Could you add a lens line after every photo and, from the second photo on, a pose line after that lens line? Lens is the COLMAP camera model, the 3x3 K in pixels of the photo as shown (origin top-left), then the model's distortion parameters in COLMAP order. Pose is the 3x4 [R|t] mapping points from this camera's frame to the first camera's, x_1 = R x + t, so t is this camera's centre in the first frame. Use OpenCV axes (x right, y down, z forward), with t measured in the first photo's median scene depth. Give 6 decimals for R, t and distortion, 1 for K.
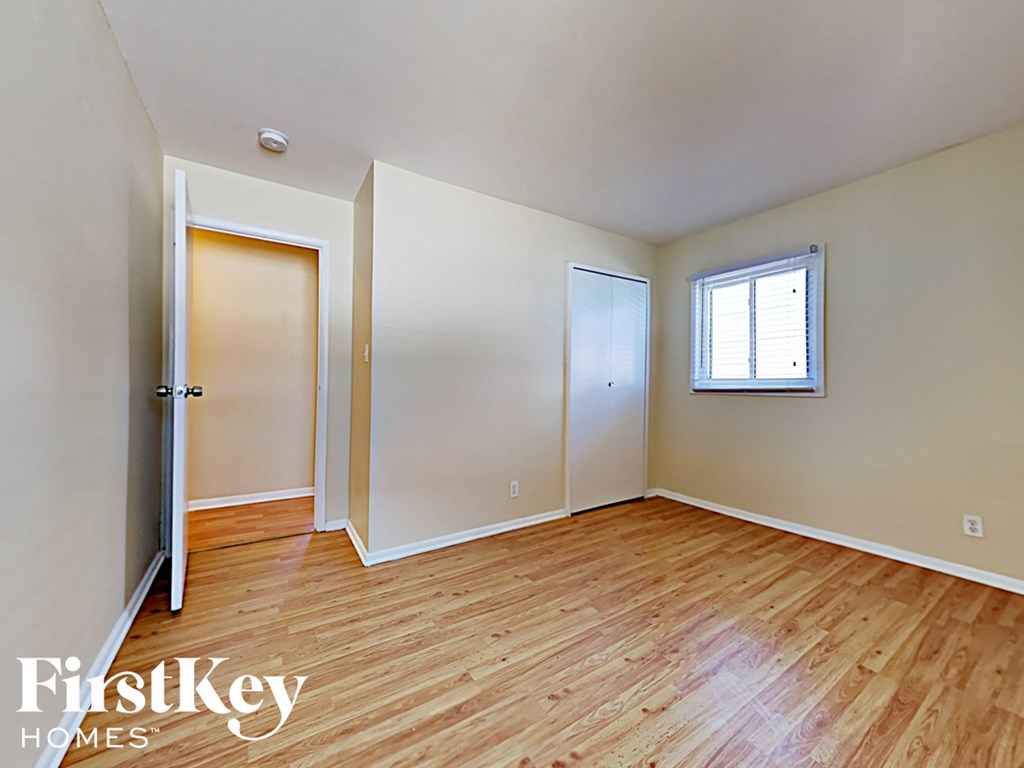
lens RADIAL K [[393.1, 0, 509.1], [0, 393.1, 388.6], [0, 0, 1]] dist [-0.001383, 0.000229]
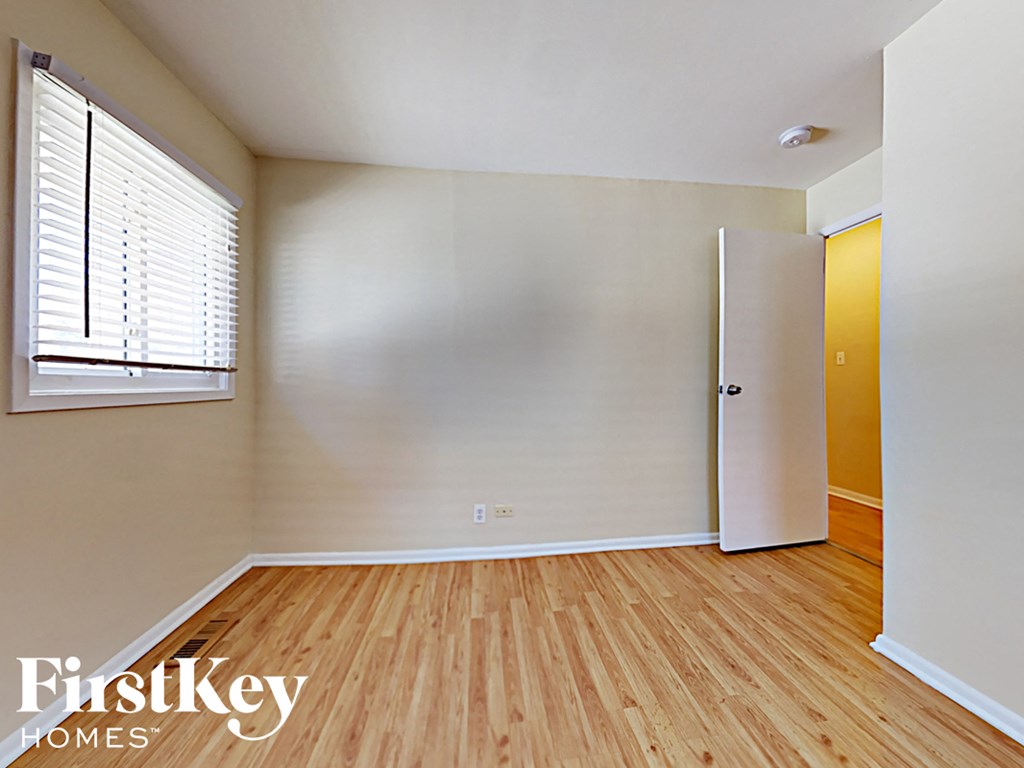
lens RADIAL K [[393.1, 0, 515.3], [0, 393.1, 378.6], [0, 0, 1]] dist [-0.001383, 0.000229]
pose [[-0.462691, -0.024190, -0.886190, 0.727392], [-0.013833, 0.999703, -0.020066, 0.010813], [0.886412, 0.002975, -0.462888, 1.035797]]
